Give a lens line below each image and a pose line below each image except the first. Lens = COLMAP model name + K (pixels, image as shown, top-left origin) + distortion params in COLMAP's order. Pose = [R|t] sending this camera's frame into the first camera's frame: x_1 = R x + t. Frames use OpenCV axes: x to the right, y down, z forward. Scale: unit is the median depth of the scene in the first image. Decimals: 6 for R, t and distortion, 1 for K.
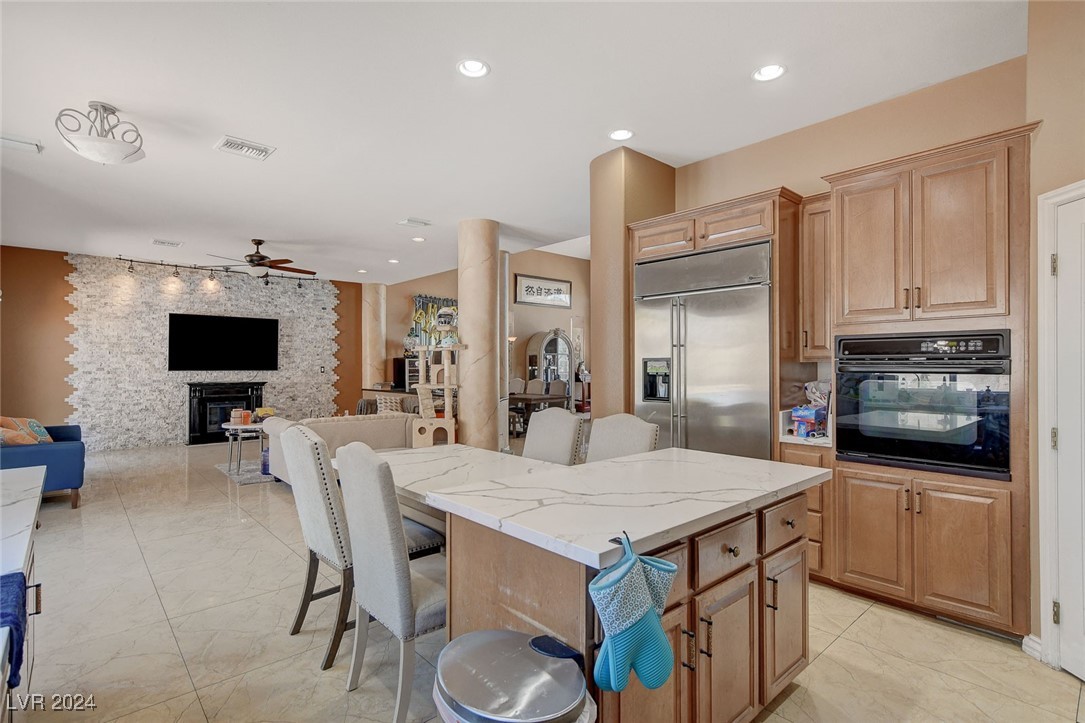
lens RADIAL K [[523.4, 0, 540.3], [0, 523.4, 365.7], [0, 0, 1]] dist [0.037613, 0.000100]
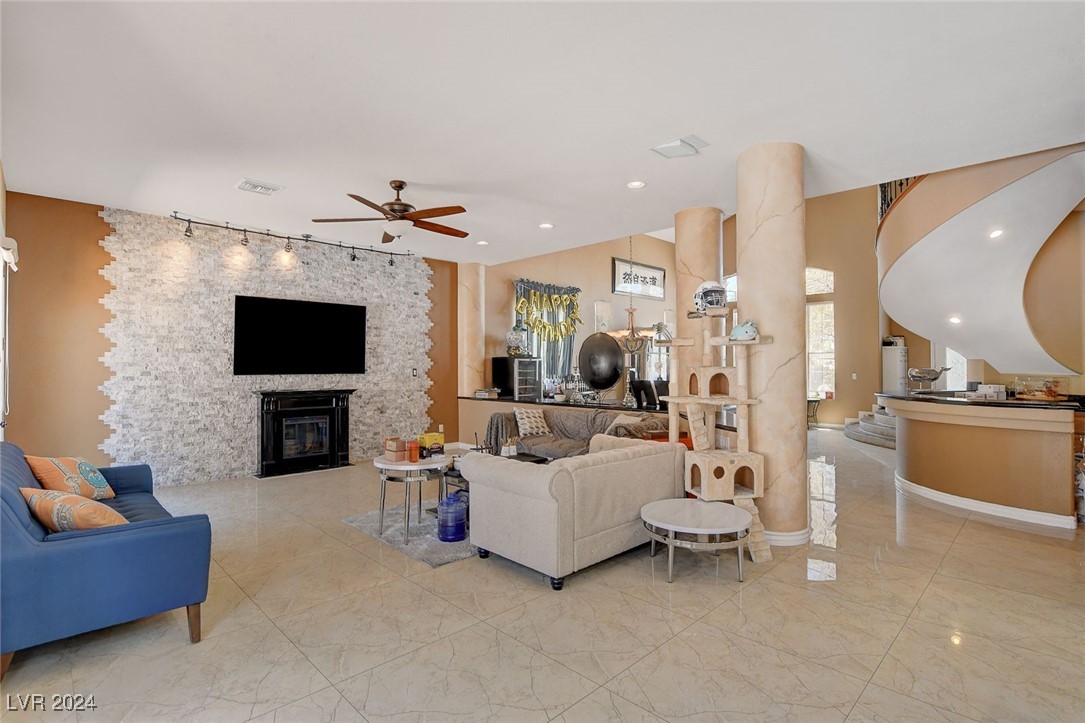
lens RADIAL K [[515.6, 0, 545.0], [0, 515.6, 364.7], [0, 0, 1]] dist [-0.004397, 0.000509]
pose [[0.998014, -0.001883, 0.062961, -0.312852], [0.002111, 0.999991, -0.003552, -0.001189], [-0.062954, 0.003678, 0.998010, 0.269997]]
